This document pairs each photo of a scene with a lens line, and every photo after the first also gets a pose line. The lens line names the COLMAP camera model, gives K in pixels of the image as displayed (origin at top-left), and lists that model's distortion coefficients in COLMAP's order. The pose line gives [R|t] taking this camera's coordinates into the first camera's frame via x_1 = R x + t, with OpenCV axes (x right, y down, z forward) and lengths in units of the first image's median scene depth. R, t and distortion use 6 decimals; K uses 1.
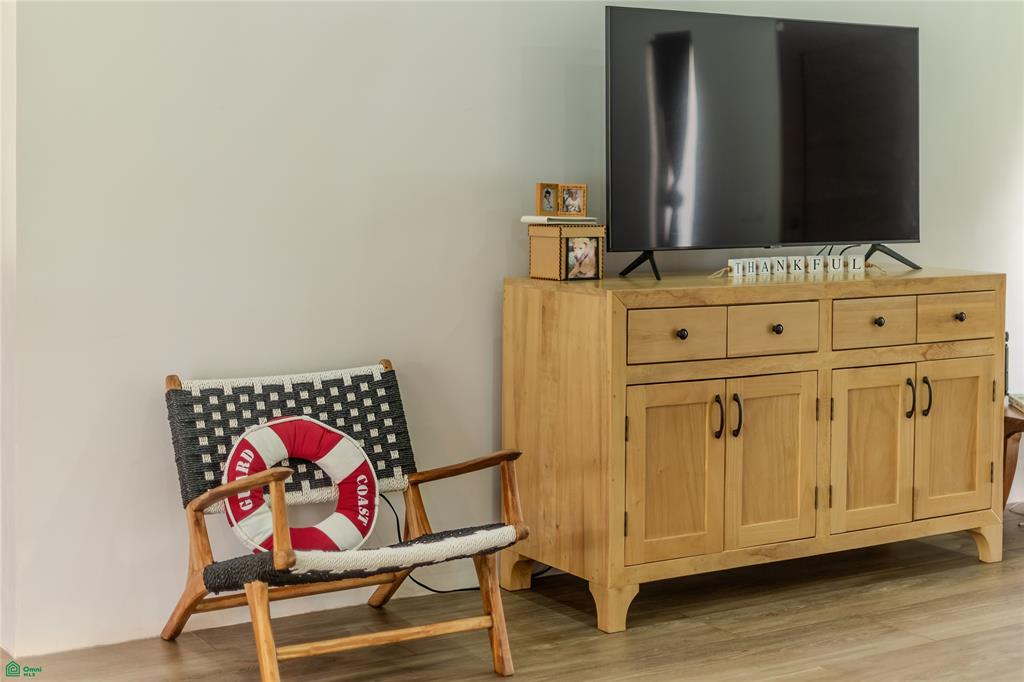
lens RADIAL K [[1505.2, 0, 502.4], [0, 1505.2, 289.1], [0, 0, 1]] dist [-0.011336, 0.000000]
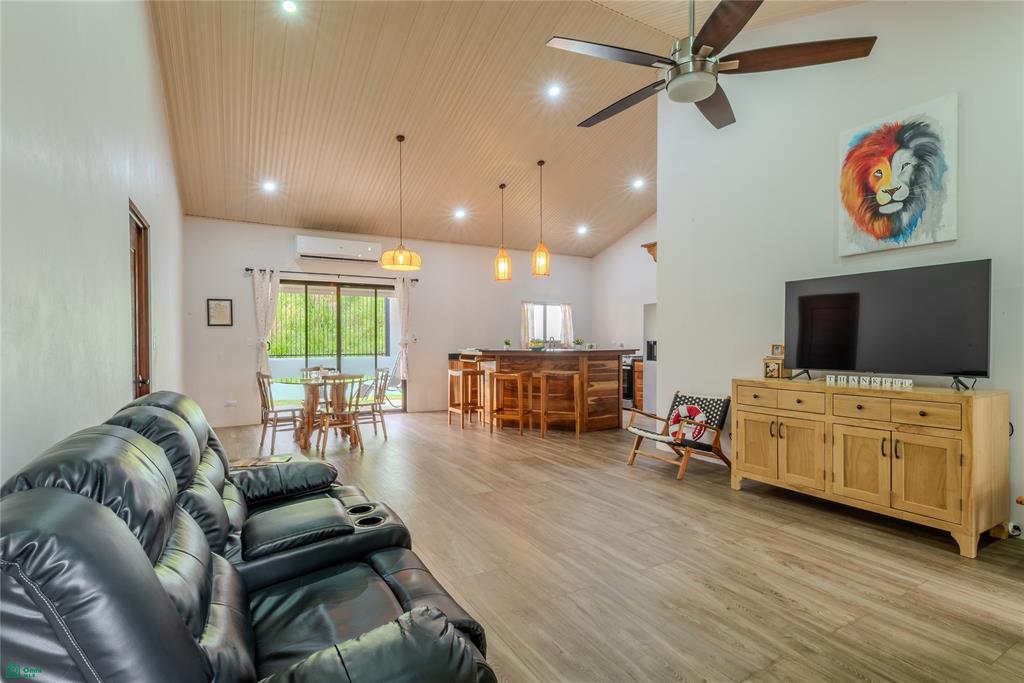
lens RADIAL K [[480.9, 0, 511.1], [0, 480.9, 347.5], [0, 0, 1]] dist [-0.002239, -0.000505]
pose [[-0.025518, 0.008056, -0.999642, 1.105749], [-0.071093, 0.997421, 0.009853, -0.041663], [0.997143, 0.071319, -0.024880, 0.565258]]
